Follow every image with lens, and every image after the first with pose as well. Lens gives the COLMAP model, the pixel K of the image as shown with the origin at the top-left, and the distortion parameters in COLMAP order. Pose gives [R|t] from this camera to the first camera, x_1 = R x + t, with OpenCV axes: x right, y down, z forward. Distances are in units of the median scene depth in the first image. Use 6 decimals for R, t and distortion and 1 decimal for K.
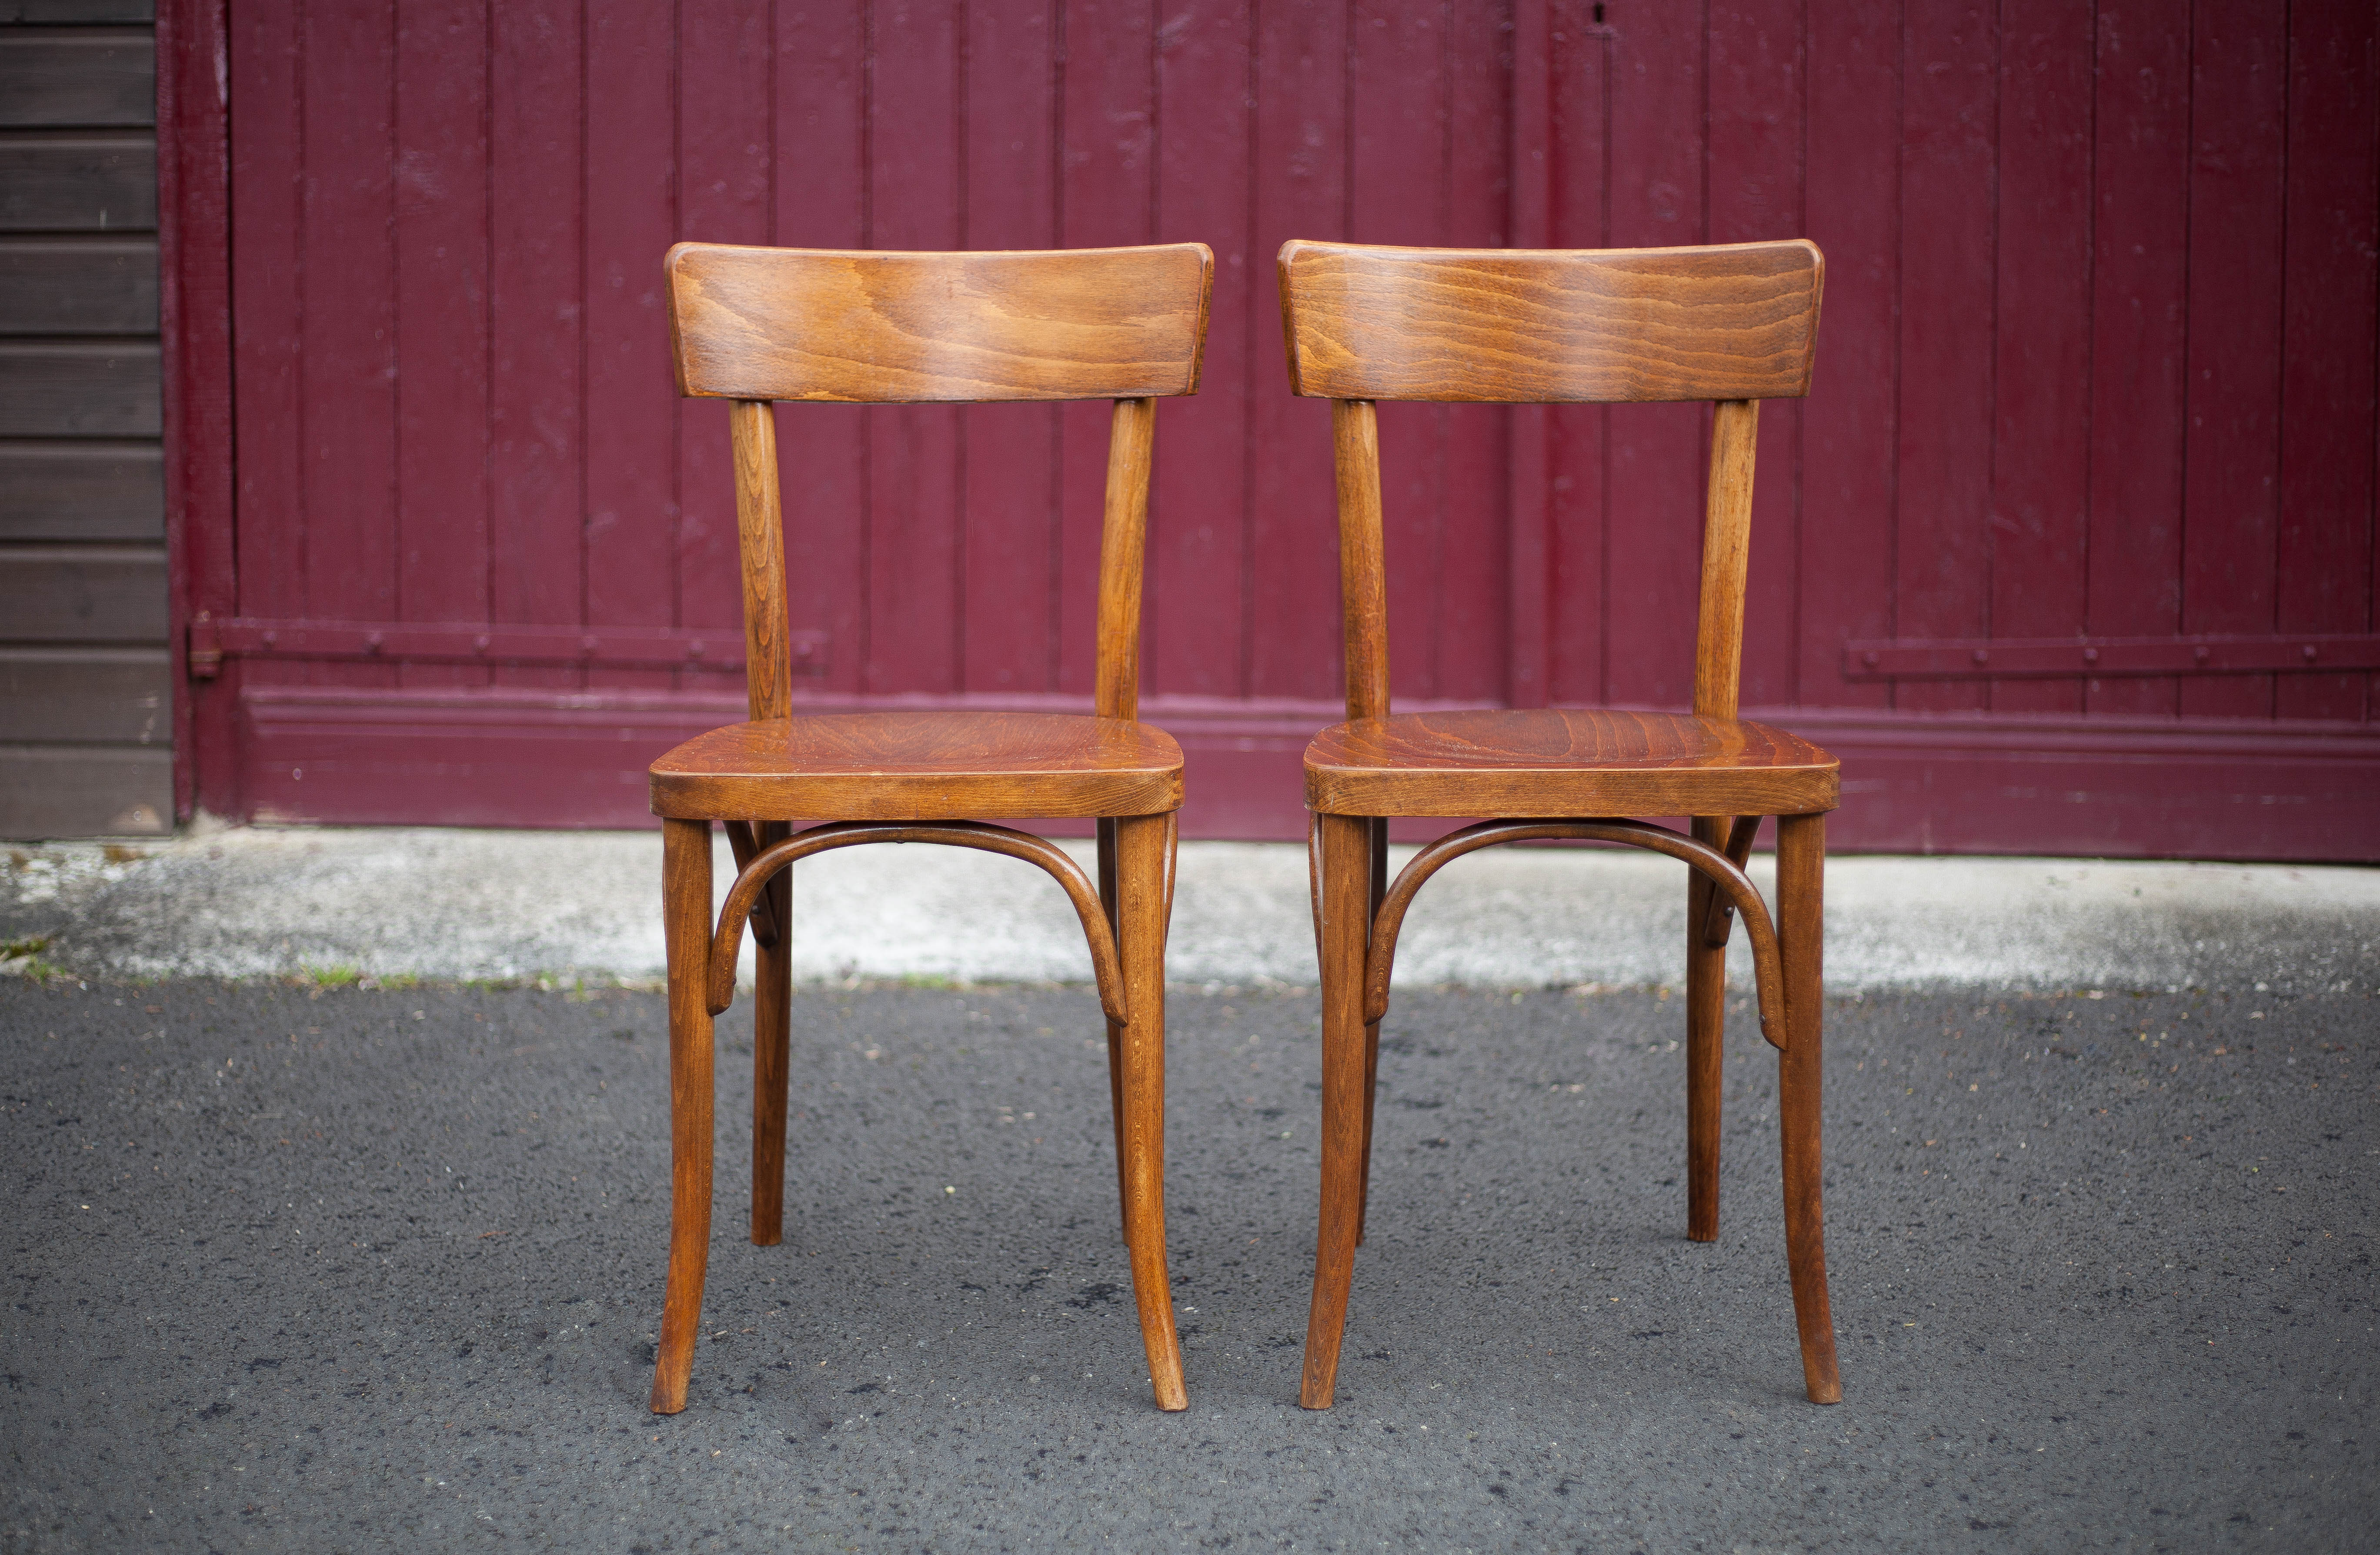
lens RADIAL K [[3557.7, 0, 1174.2], [0, 3557.7, 795.6], [0, 0, 1]] dist [-0.120907, -0.003102]
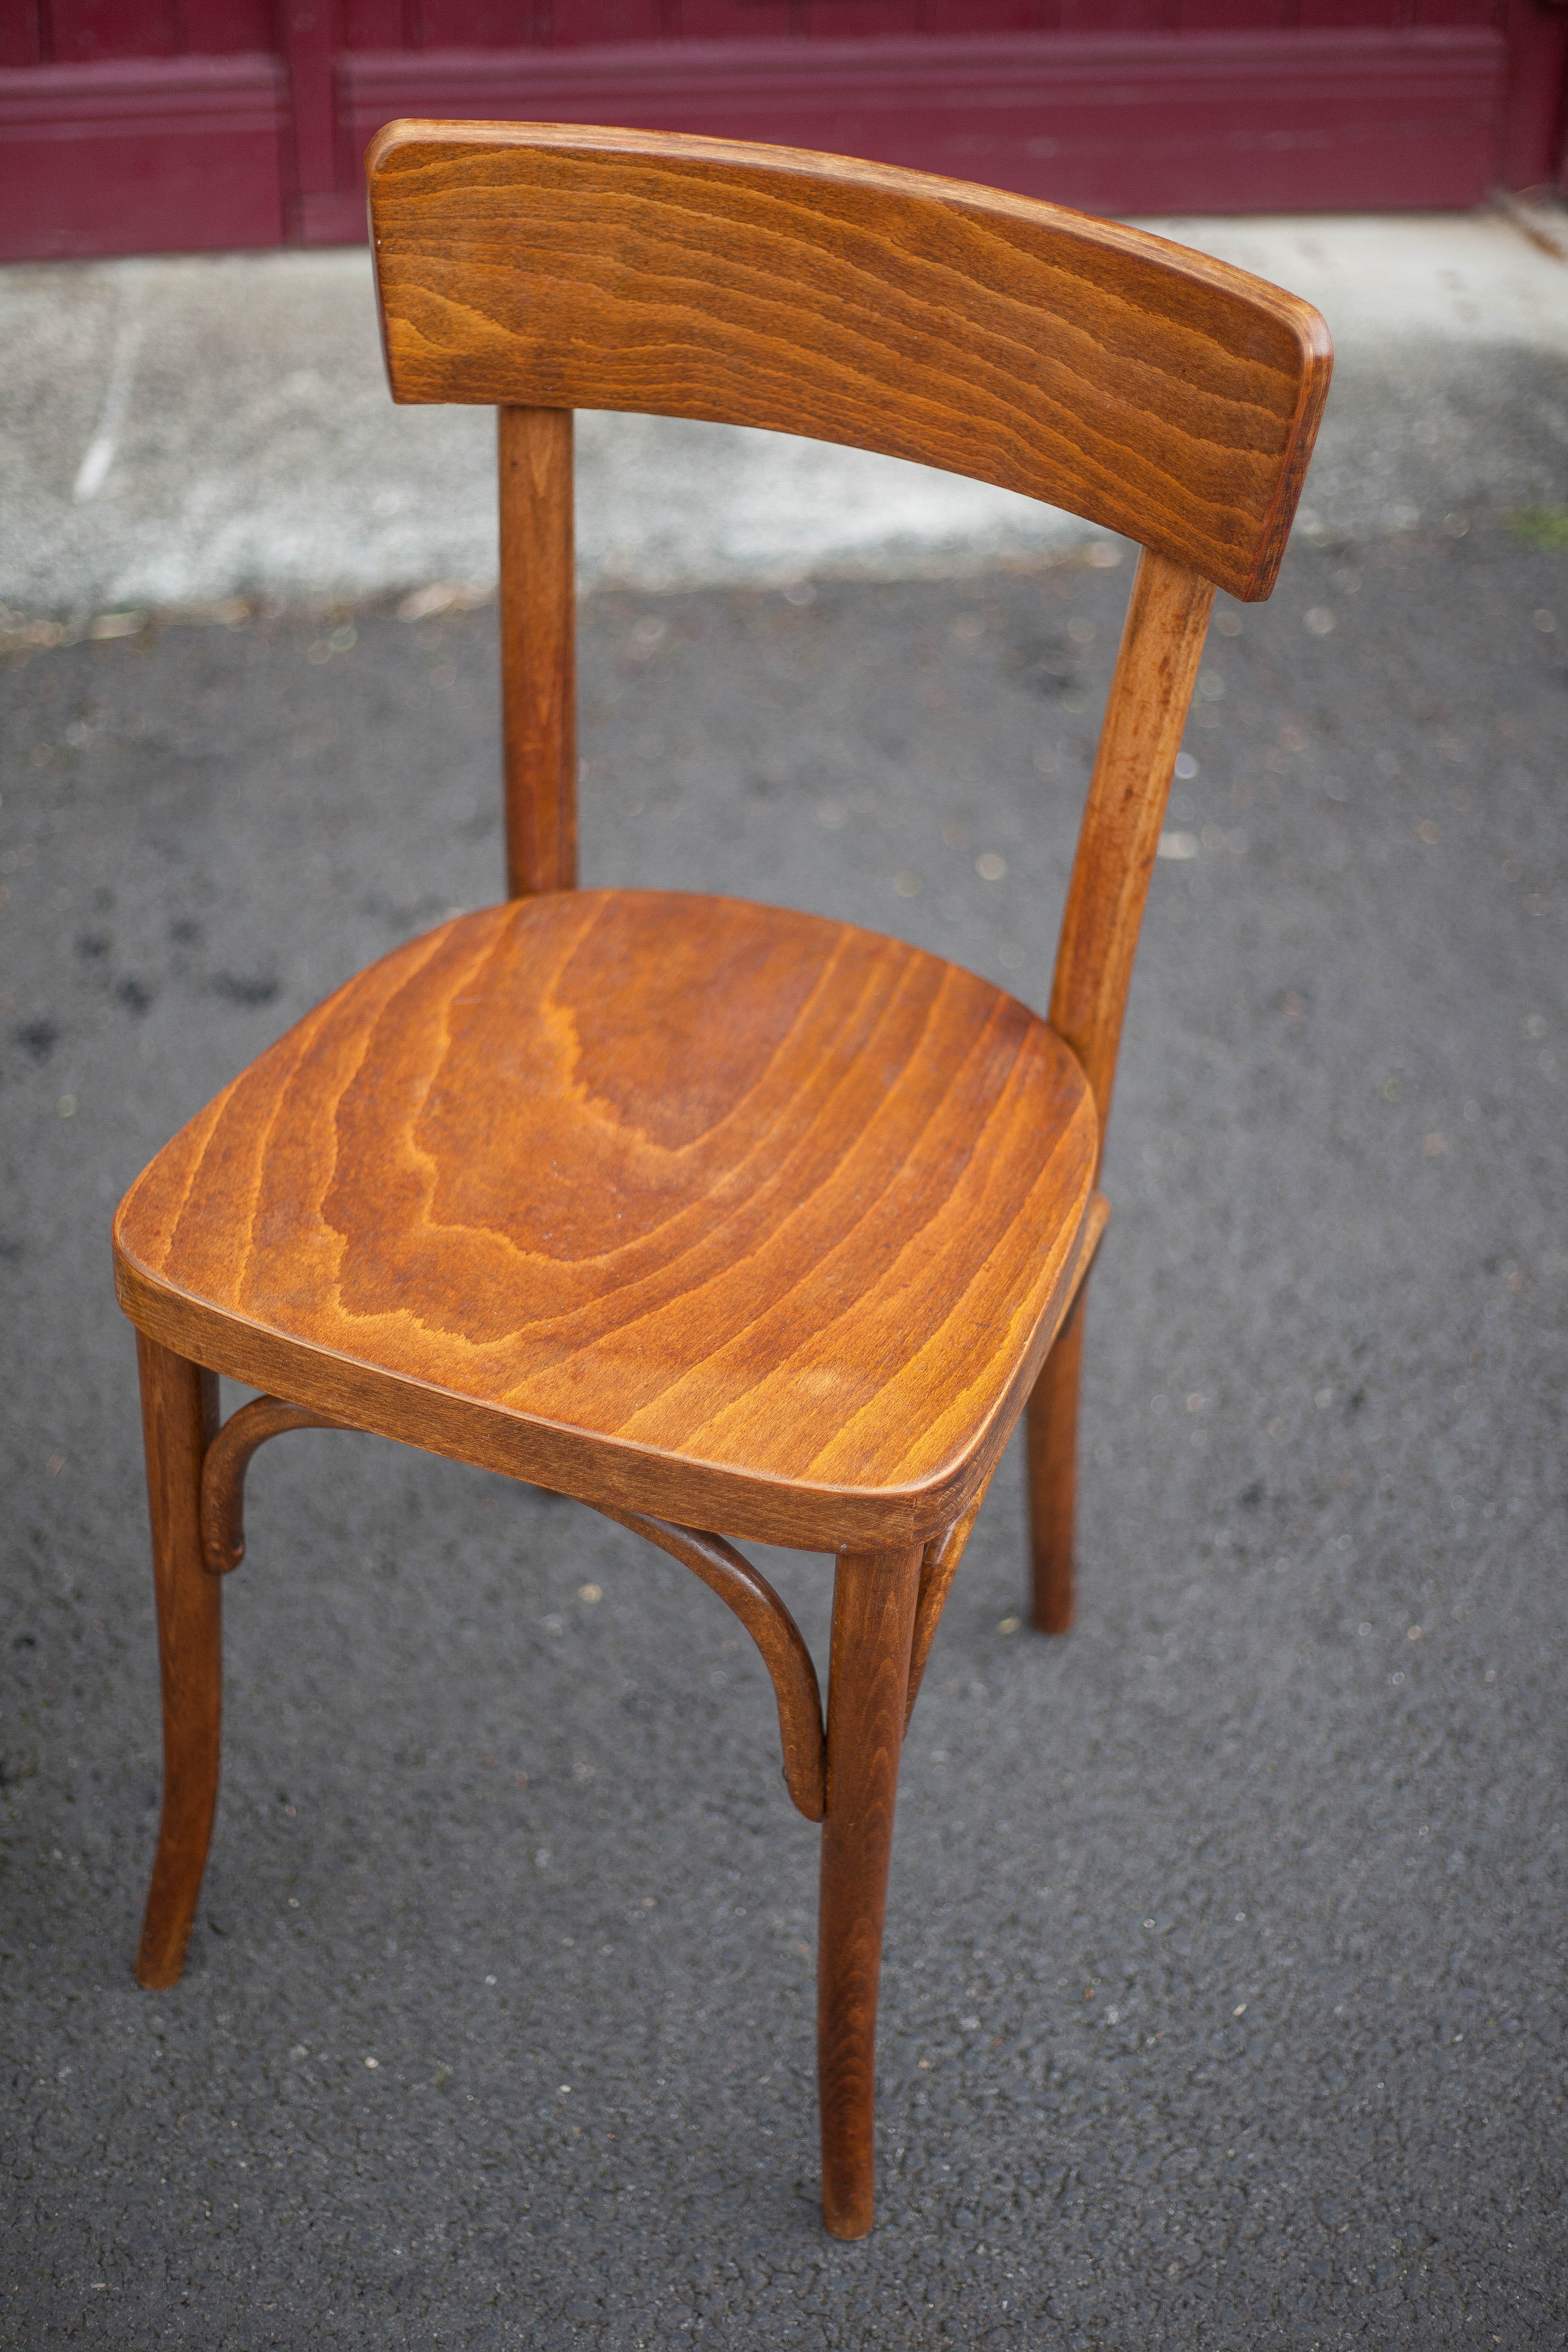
lens RADIAL K [[3499.1, 0, 784.0], [0, 3499.1, 1176.0], [0, 0, 1]] dist [-0.136581, 0.017753]
pose [[0.968517, -0.125868, 0.214782, 0.016020], [0.005899, 0.874126, 0.485663, -0.187817], [-0.248876, -0.469106, 0.847349, 0.310172]]
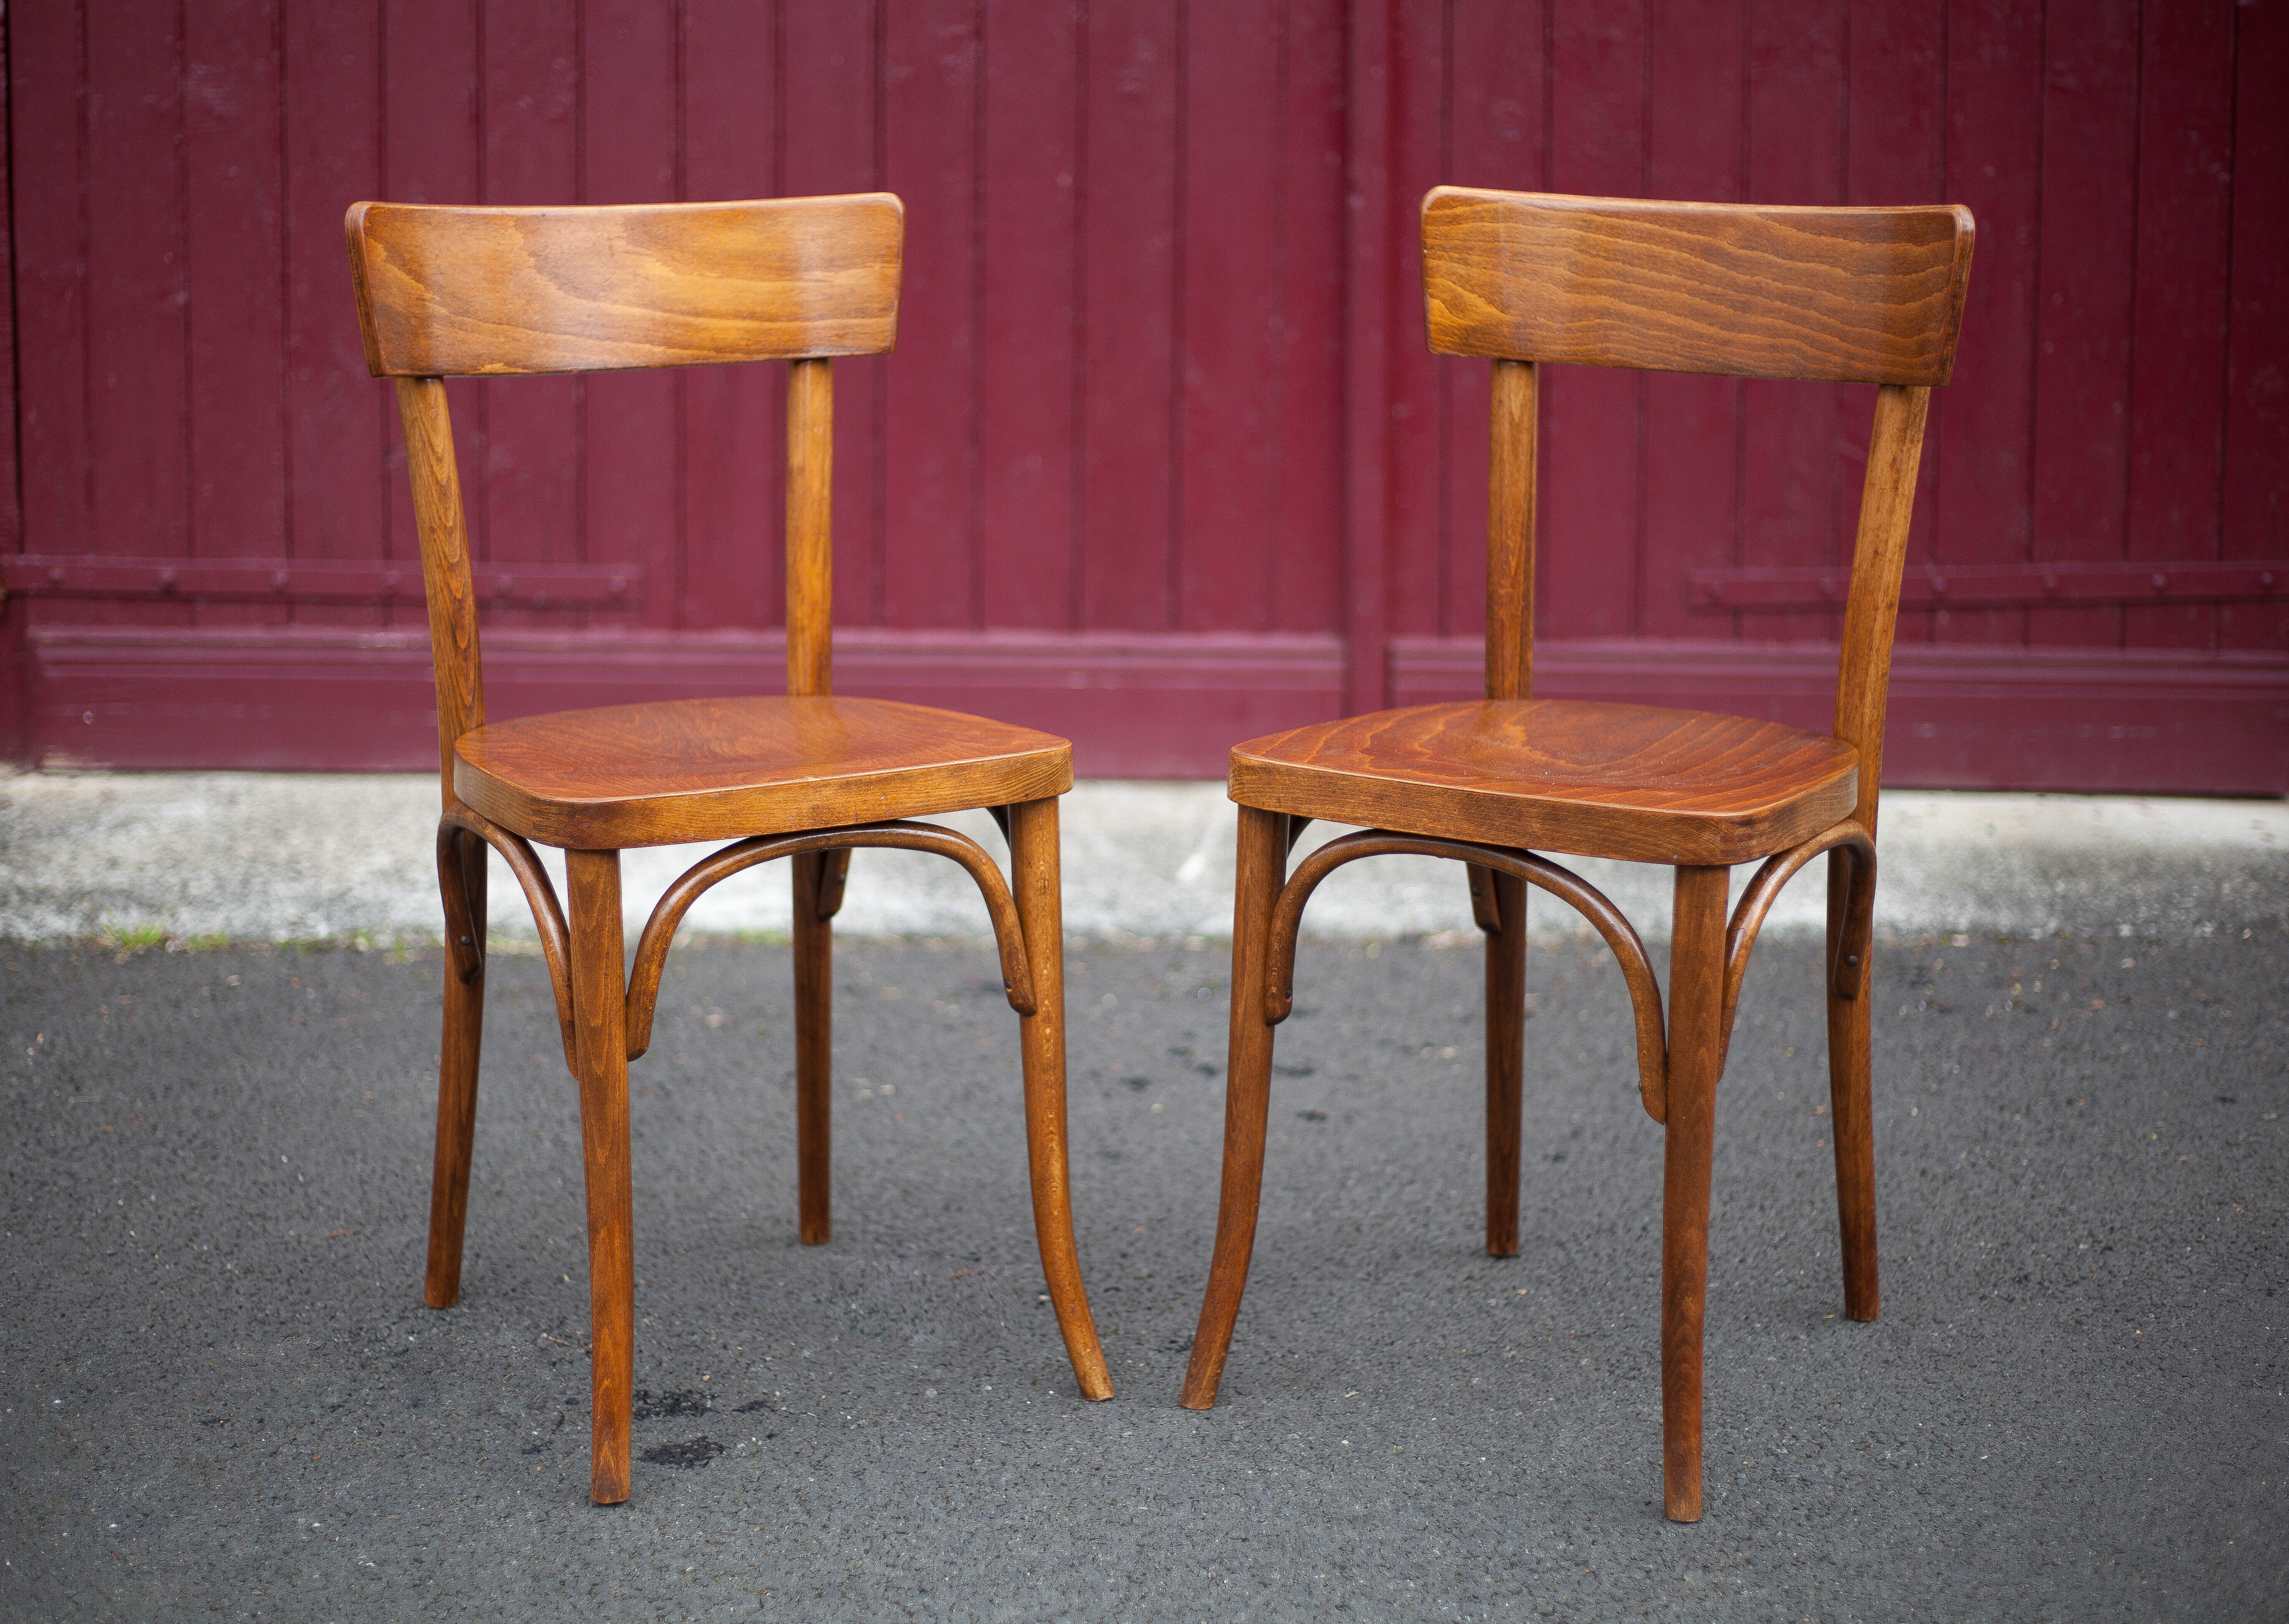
lens RADIAL K [[3559.2, 0, 1110.2], [0, 3559.2, 812.8], [0, 0, 1]] dist [-0.119781, -0.018350]
pose [[0.998423, -0.008246, 0.055522, -0.028312], [0.006036, 0.999187, 0.039856, -0.019288], [-0.055806, -0.039458, 0.997662, 0.033696]]
